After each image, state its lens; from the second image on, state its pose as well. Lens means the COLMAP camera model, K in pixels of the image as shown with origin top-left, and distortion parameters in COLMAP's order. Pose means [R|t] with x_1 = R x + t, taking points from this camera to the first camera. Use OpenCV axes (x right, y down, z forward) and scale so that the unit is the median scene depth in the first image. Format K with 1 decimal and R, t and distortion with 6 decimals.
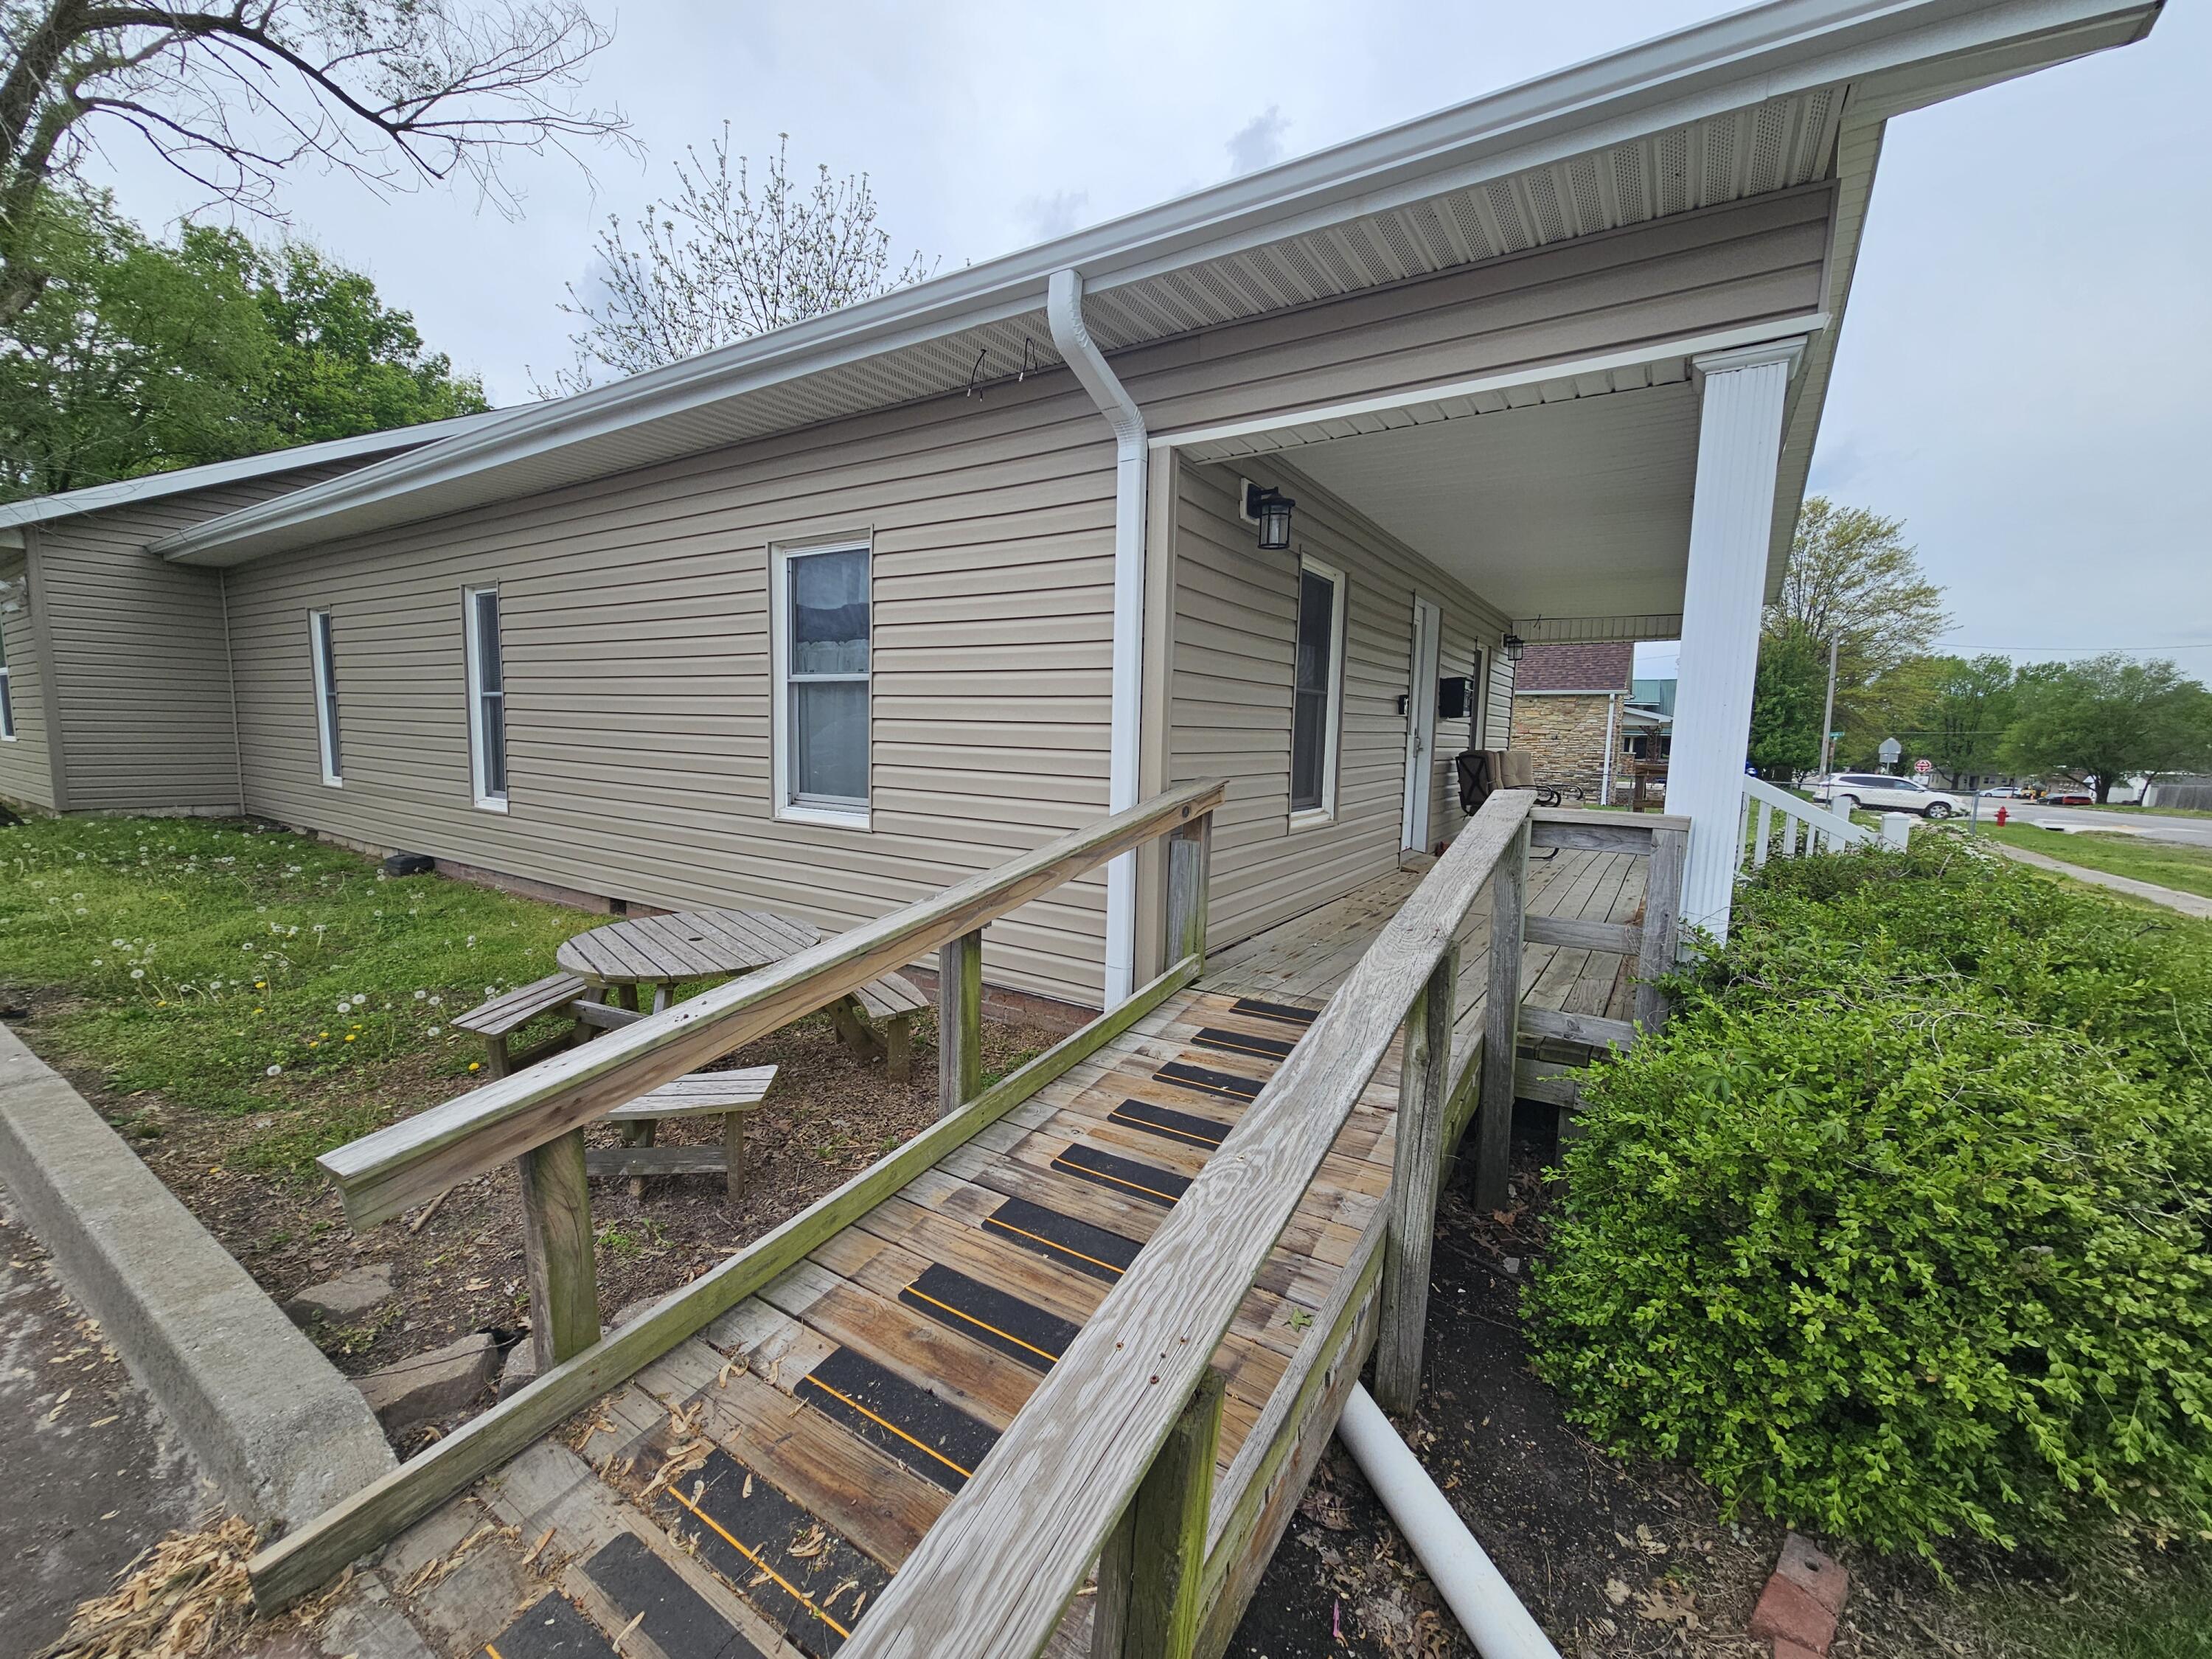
lens RADIAL K [[902.0, 0, 1099.0], [0, 902.0, 838.4], [0, 0, 1]] dist [-0.000554, -0.000537]
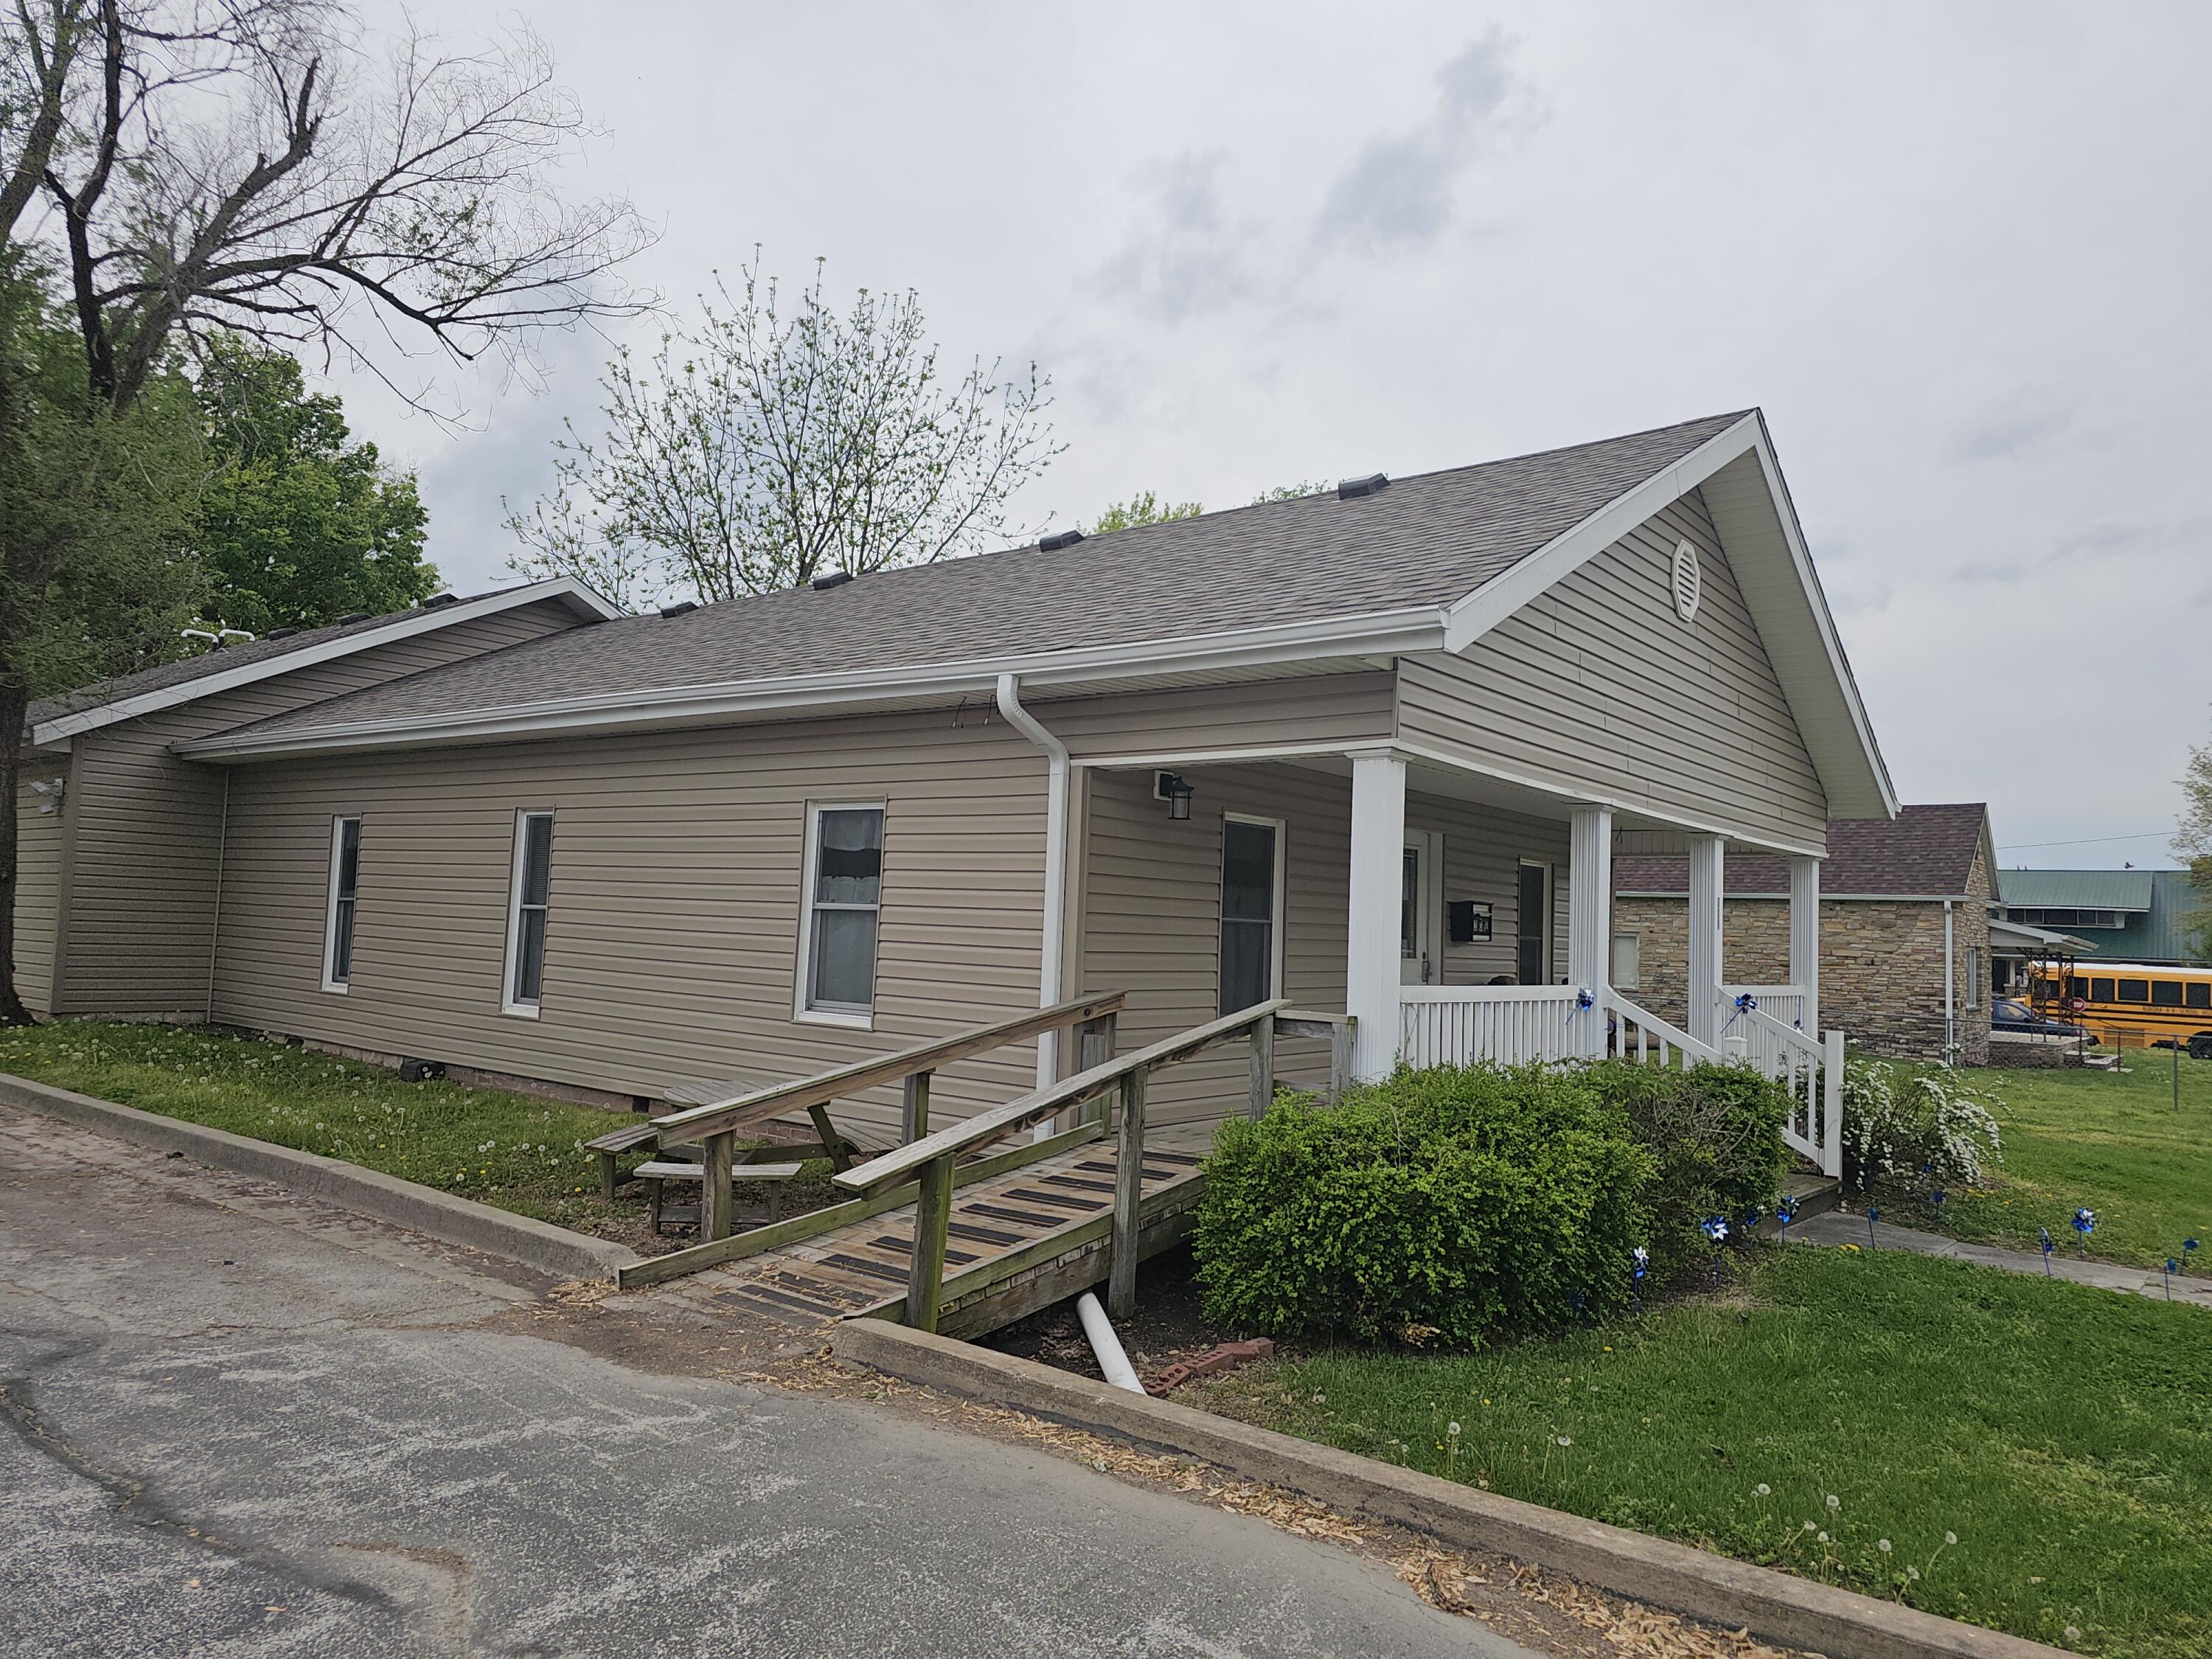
lens RADIAL K [[1482.1, 0, 1106.0], [0, 1482.1, 829.5], [0, 0, 1]] dist [0.108266, -0.130533]
pose [[0.994657, 0.008820, -0.102857, 0.183512], [-0.027895, 0.982243, -0.185525, 0.060459], [0.099394, 0.187403, 0.977241, -0.679304]]
